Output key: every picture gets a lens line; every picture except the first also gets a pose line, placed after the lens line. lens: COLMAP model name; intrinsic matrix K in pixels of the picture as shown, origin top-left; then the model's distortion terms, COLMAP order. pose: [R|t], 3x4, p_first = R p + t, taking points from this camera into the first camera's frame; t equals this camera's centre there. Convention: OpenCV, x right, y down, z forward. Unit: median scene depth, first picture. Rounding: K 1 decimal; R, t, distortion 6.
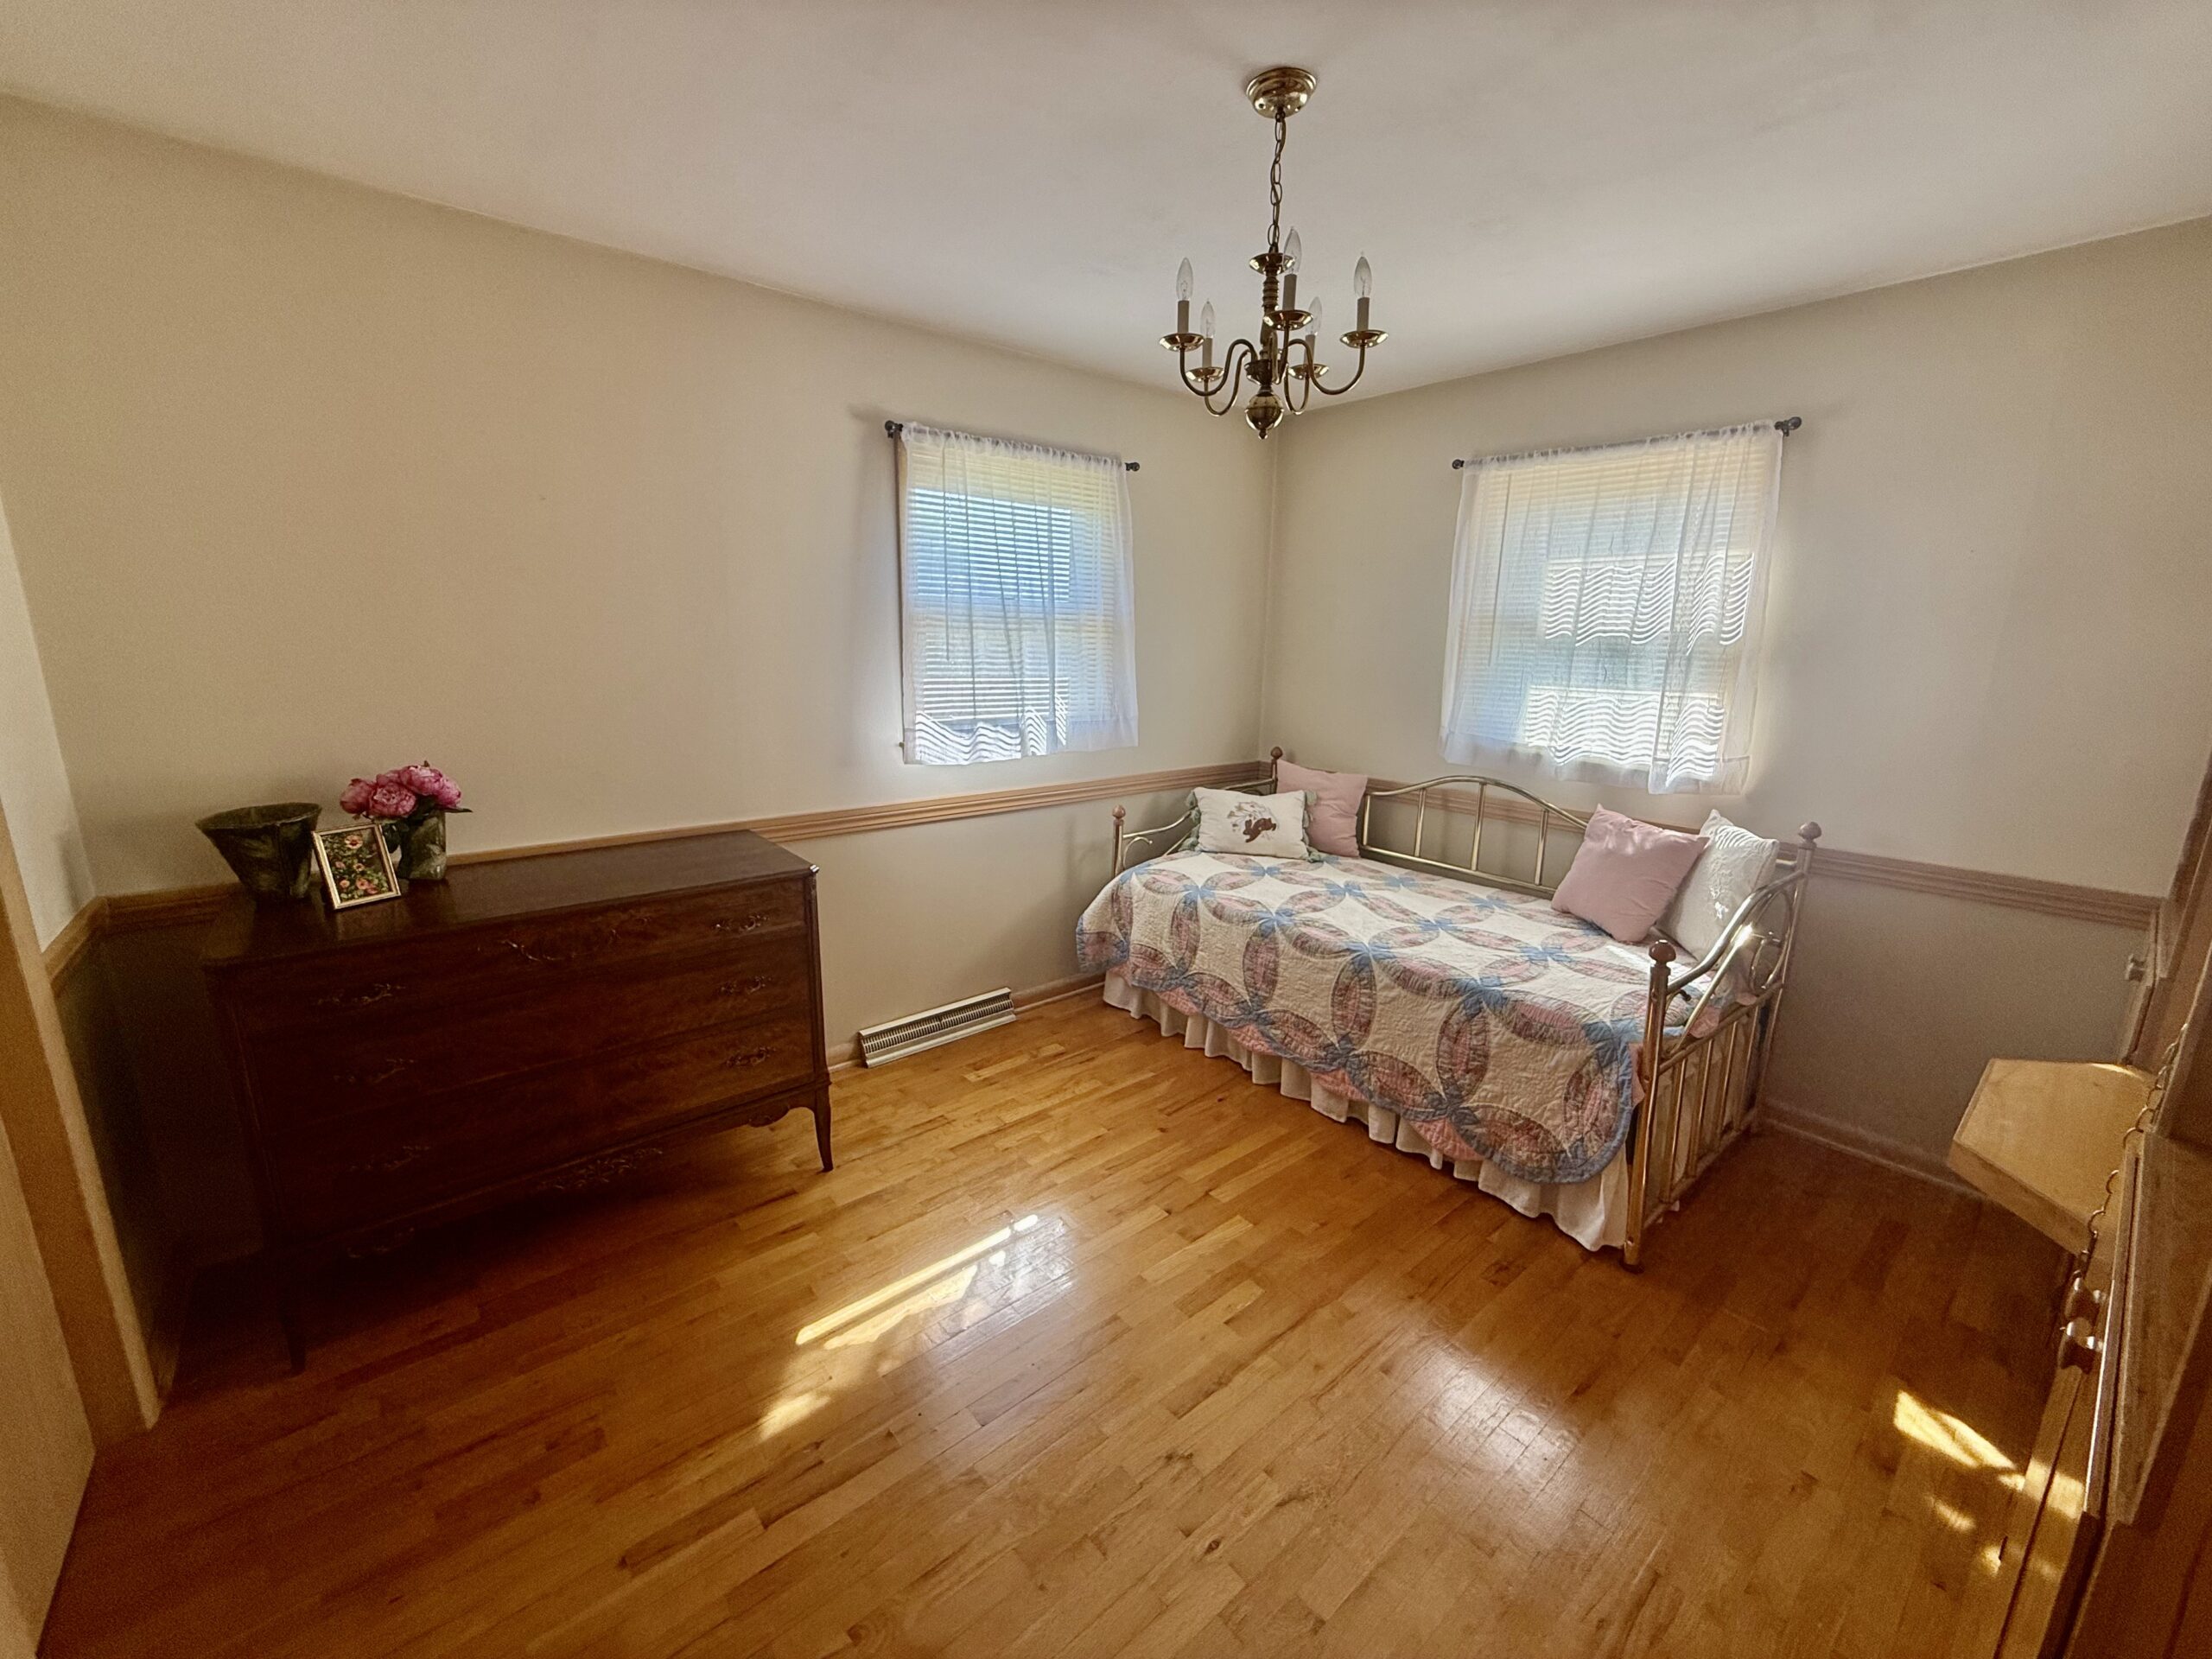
lens RADIAL K [[880.9, 0, 1103.4], [0, 880.9, 827.5], [0, 0, 1]] dist [0.008470, 0.000369]
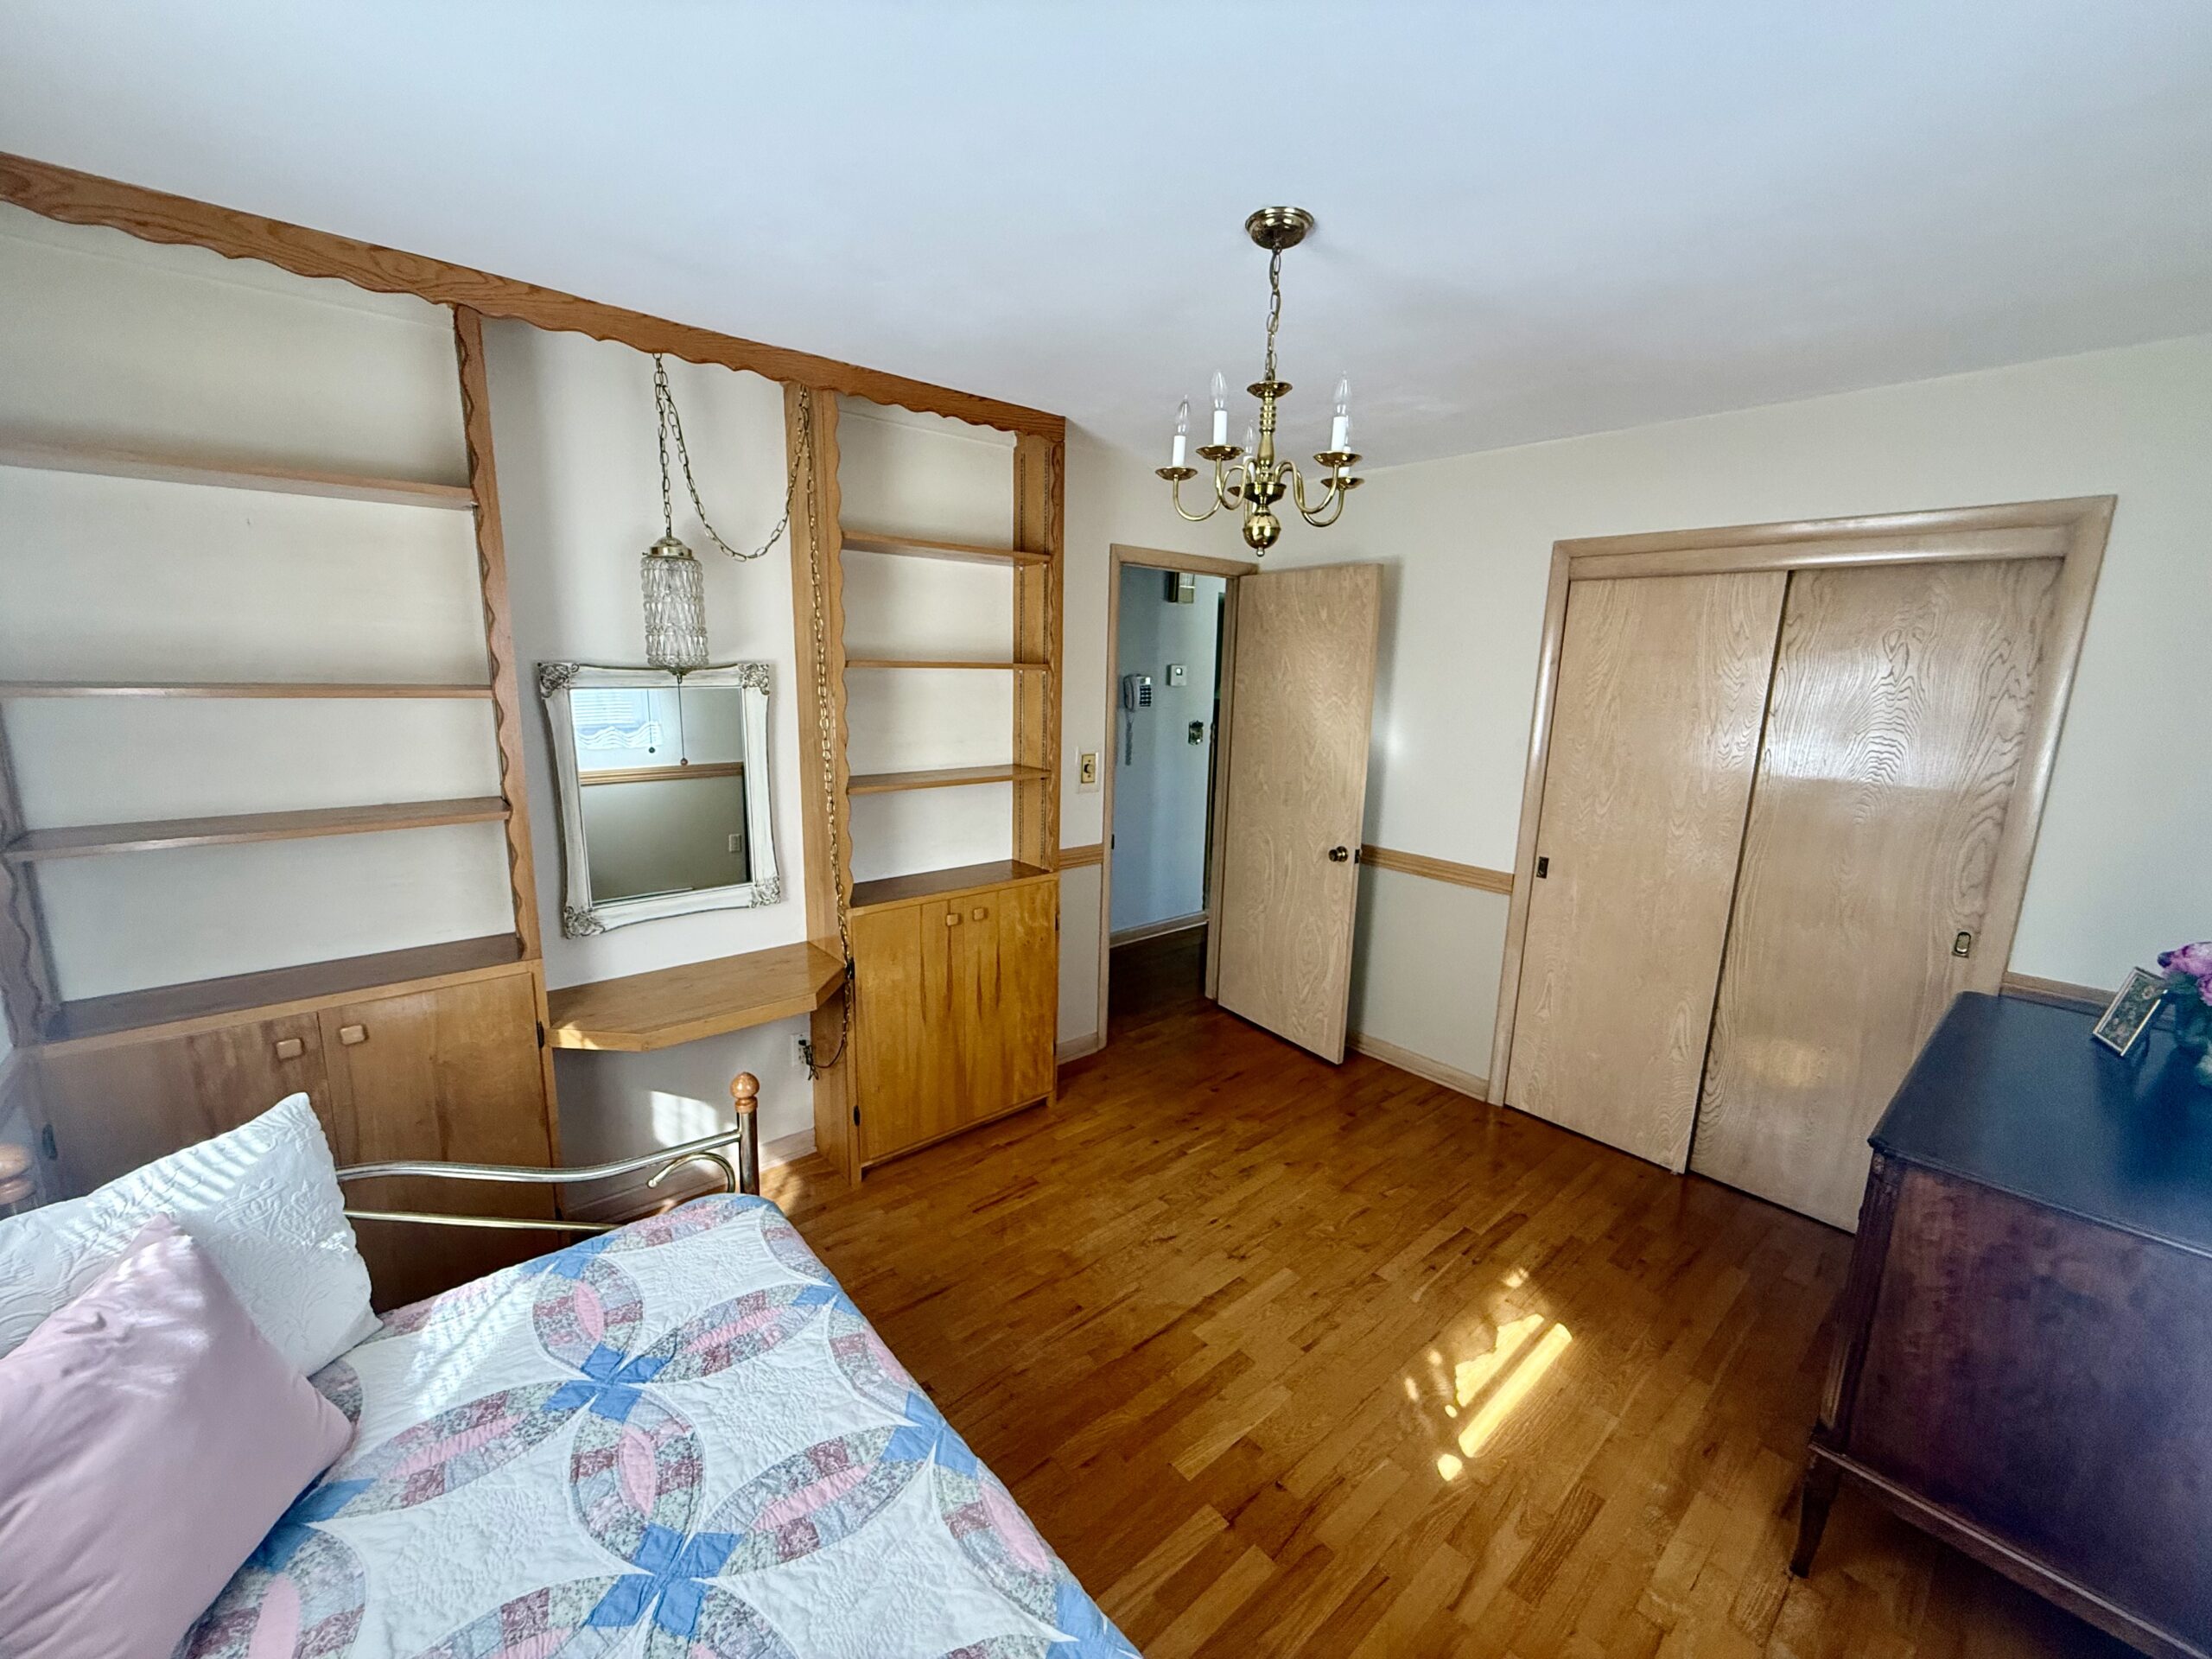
lens RADIAL K [[880.9, 0, 1103.4], [0, 880.9, 827.5], [0, 0, 1]] dist [0.008470, 0.000369]
pose [[-0.998940, -0.037515, -0.026670, 0.338184], [-0.045048, 0.915834, 0.399022, -0.495715], [0.009456, 0.399800, -0.916553, 1.845017]]
